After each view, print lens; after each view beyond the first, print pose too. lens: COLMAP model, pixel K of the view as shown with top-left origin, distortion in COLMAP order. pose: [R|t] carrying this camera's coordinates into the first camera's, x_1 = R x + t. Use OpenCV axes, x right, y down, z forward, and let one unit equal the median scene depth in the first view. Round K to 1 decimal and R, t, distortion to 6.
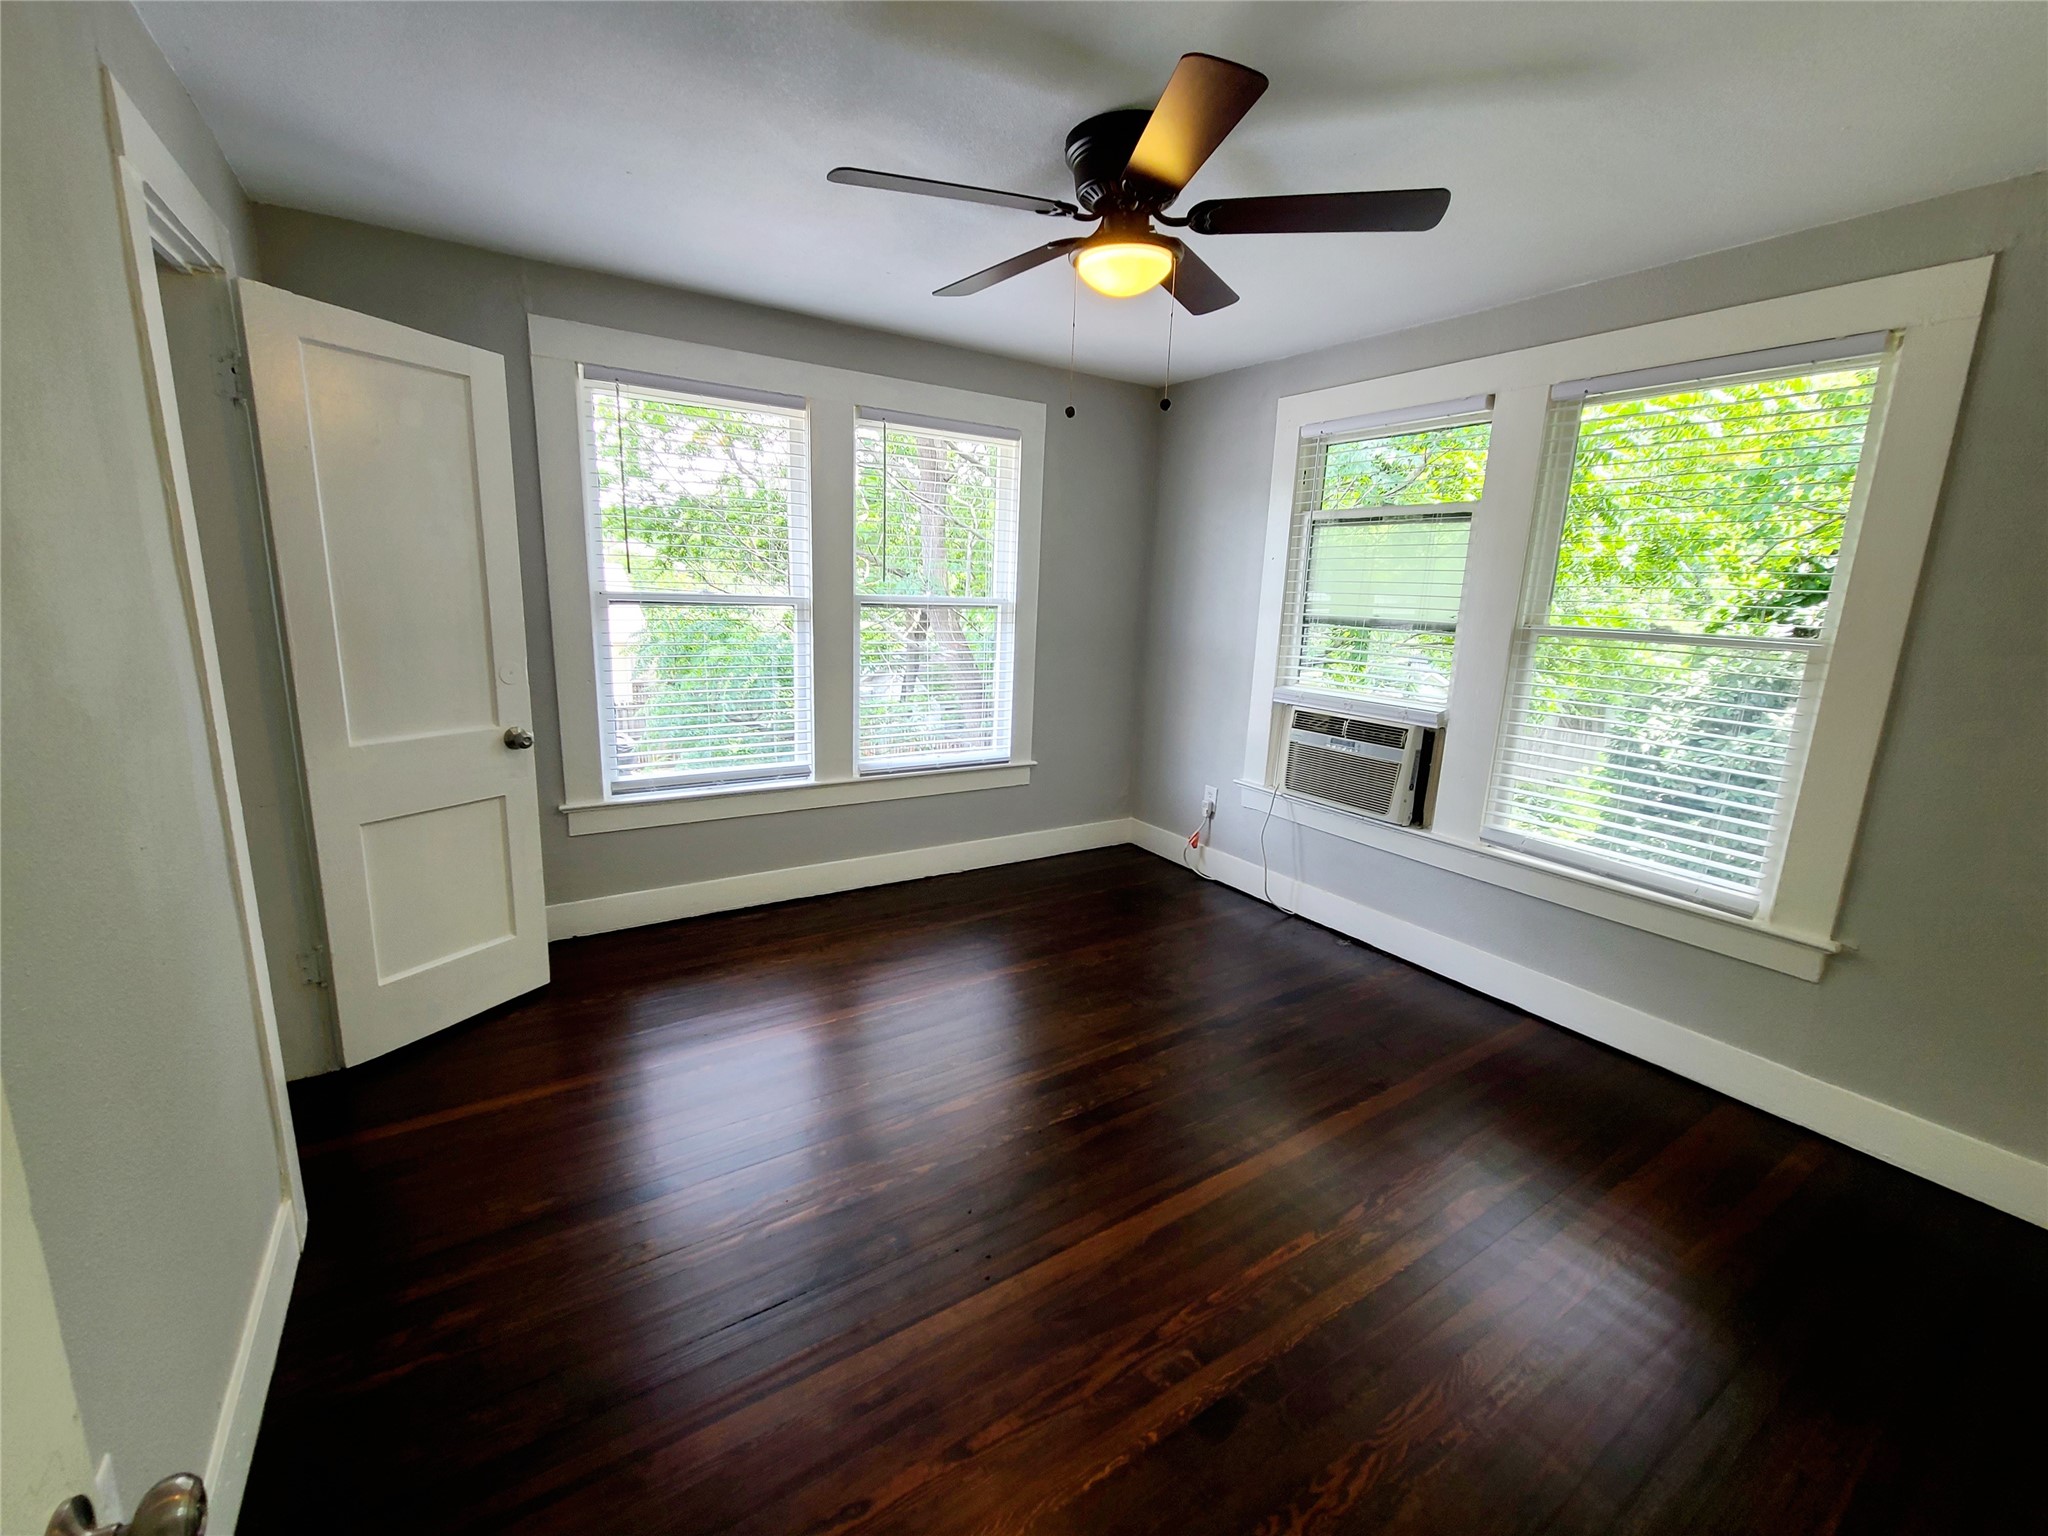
lens RADIAL K [[828.0, 0, 1020.1], [0, 828.0, 757.9], [0, 0, 1]] dist [-0.002251, -0.000438]
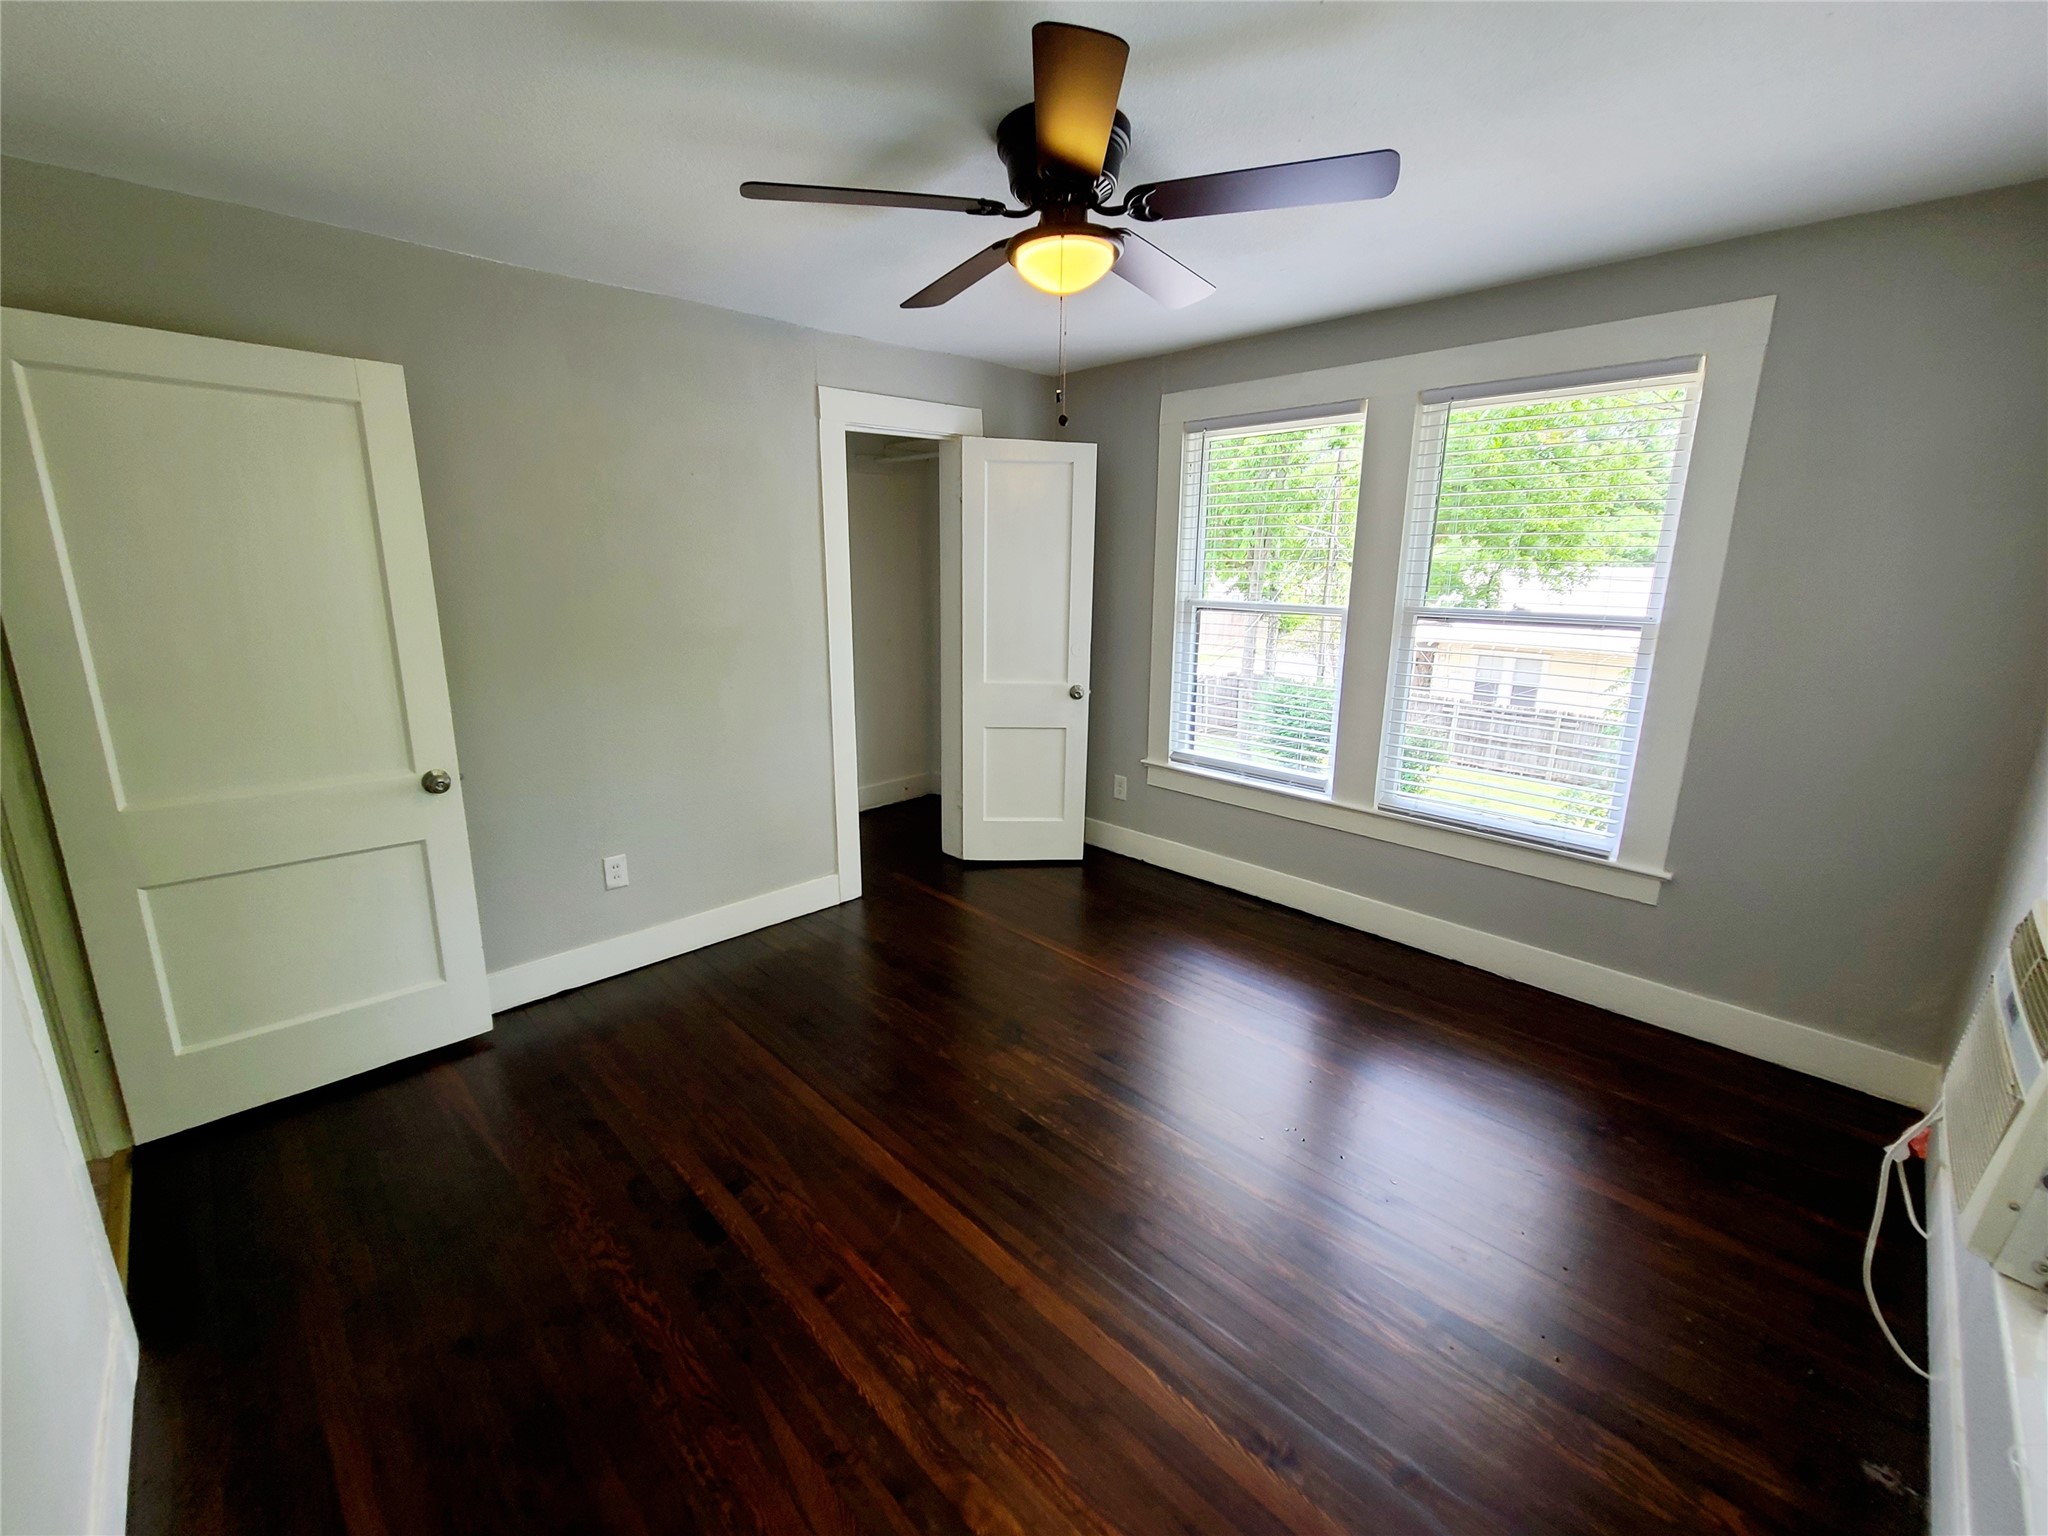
lens RADIAL K [[828.0, 0, 1020.1], [0, 828.0, 757.9], [0, 0, 1]] dist [-0.002251, -0.000438]
pose [[0.207792, 0.189743, -0.959594, 0.666422], [-0.202116, 0.968165, 0.147671, -0.098838], [0.957064, 0.163264, 0.239527, 0.472993]]
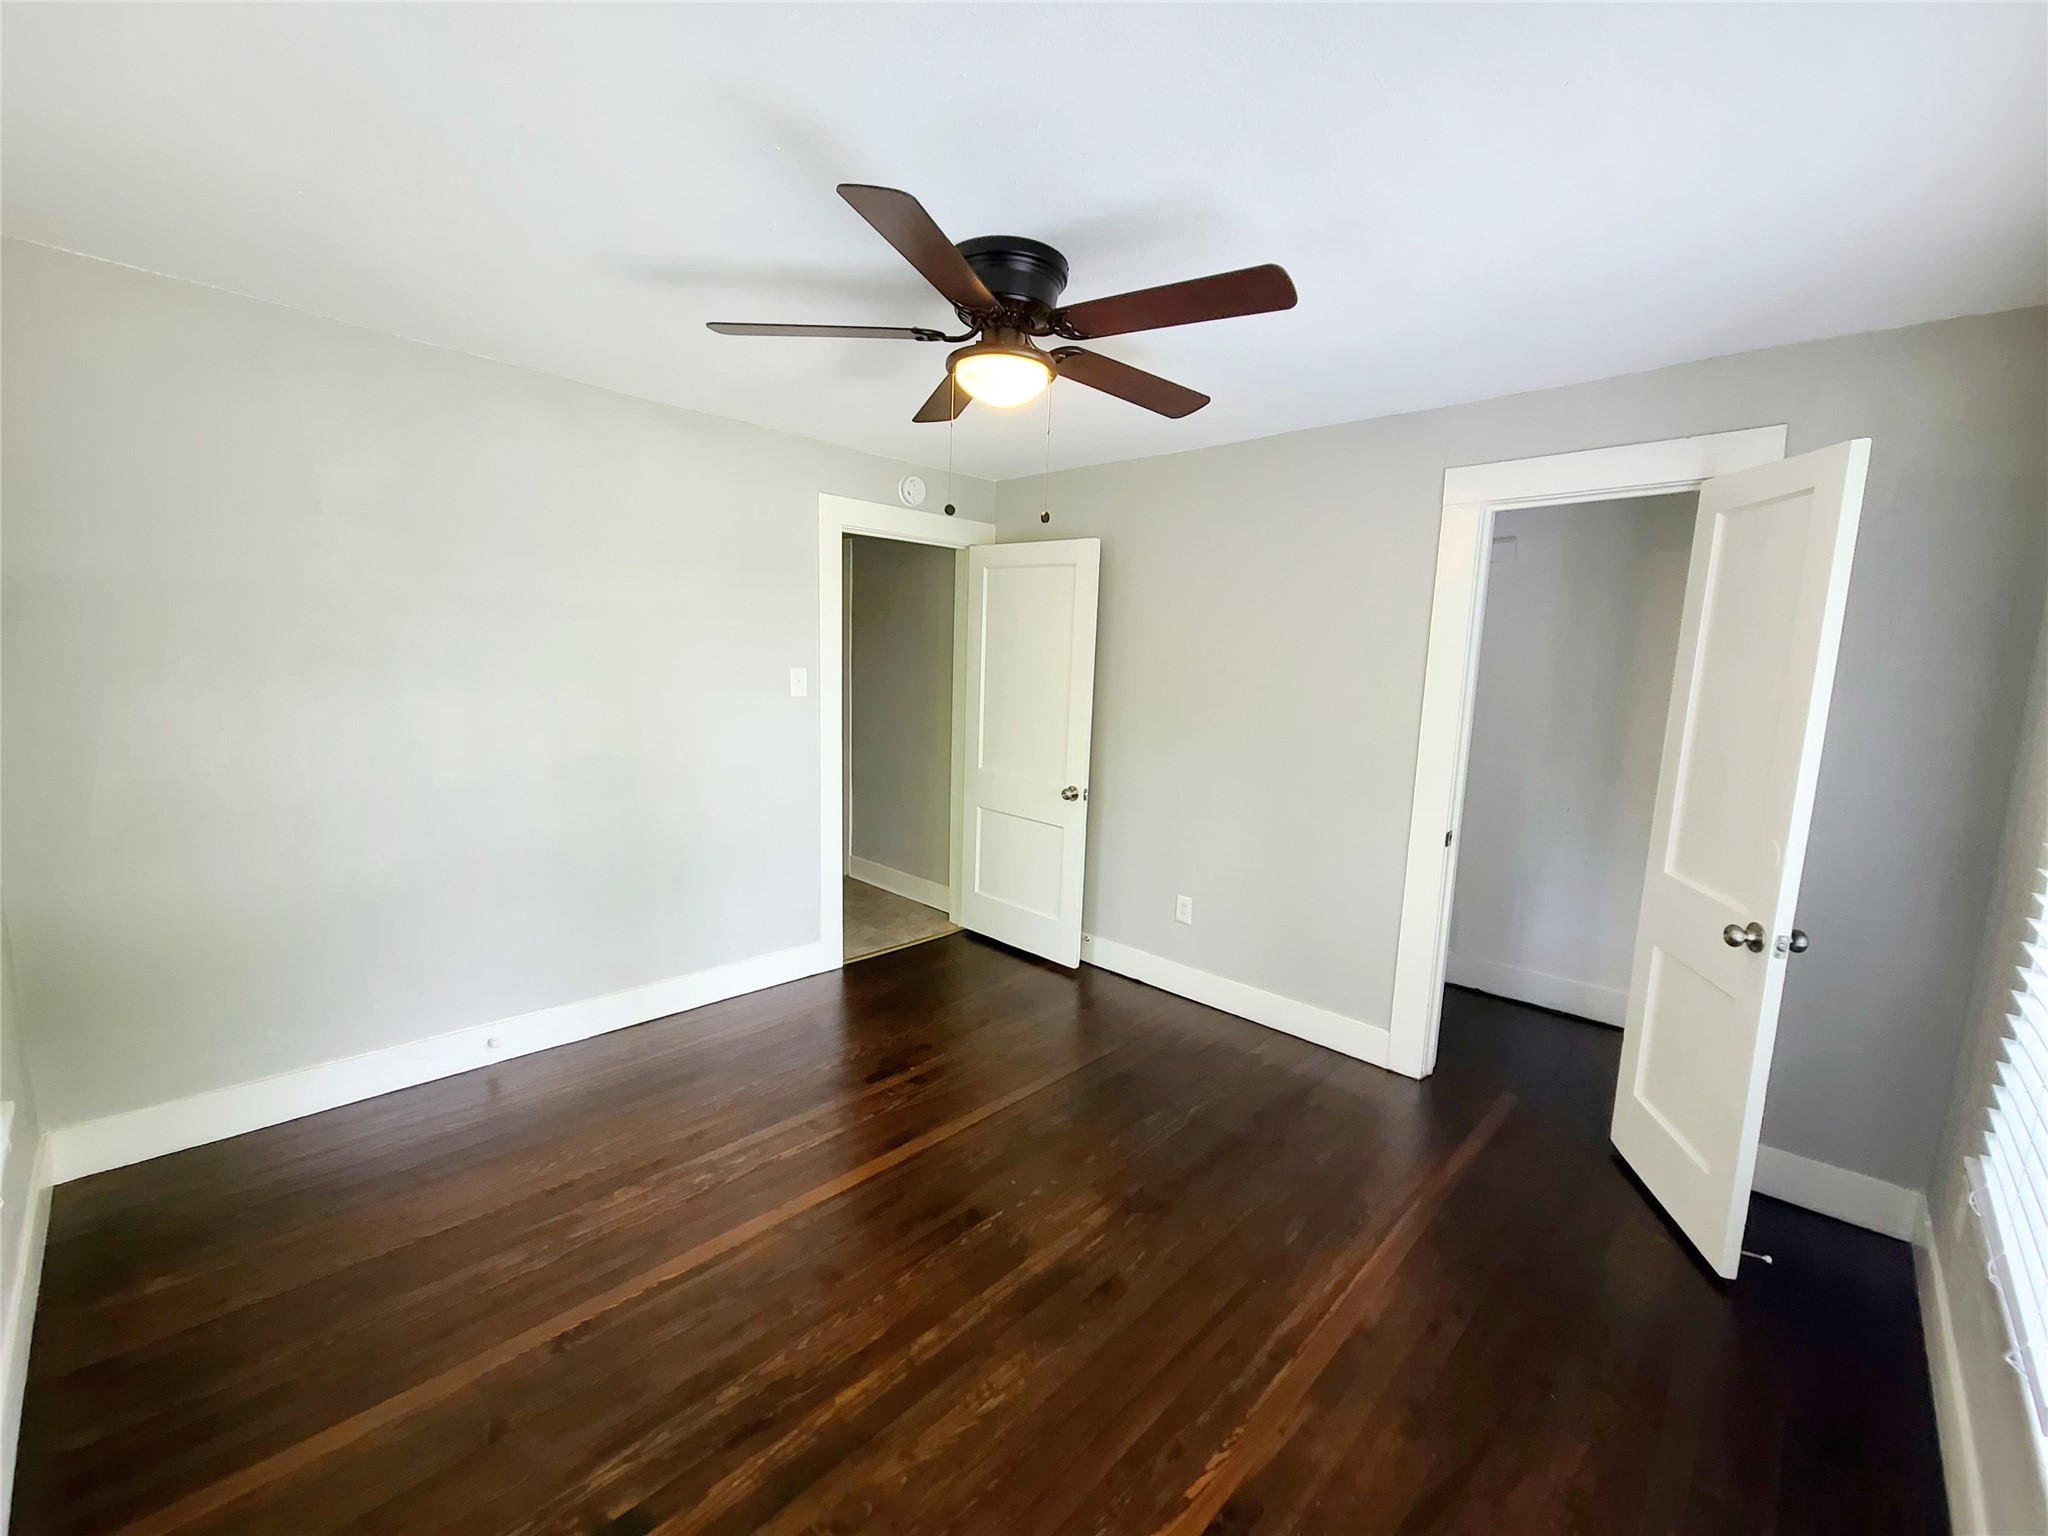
lens RADIAL K [[838.1, 0, 1024.0], [0, 838.1, 768.0], [0, 0, 1]] dist [-0.000627, -0.000167]
pose [[-0.971043, -0.029763, -0.237042, 0.183261], [-0.106022, 0.942837, 0.315938, -0.264130], [0.214089, 0.331921, -0.918692, 1.223871]]
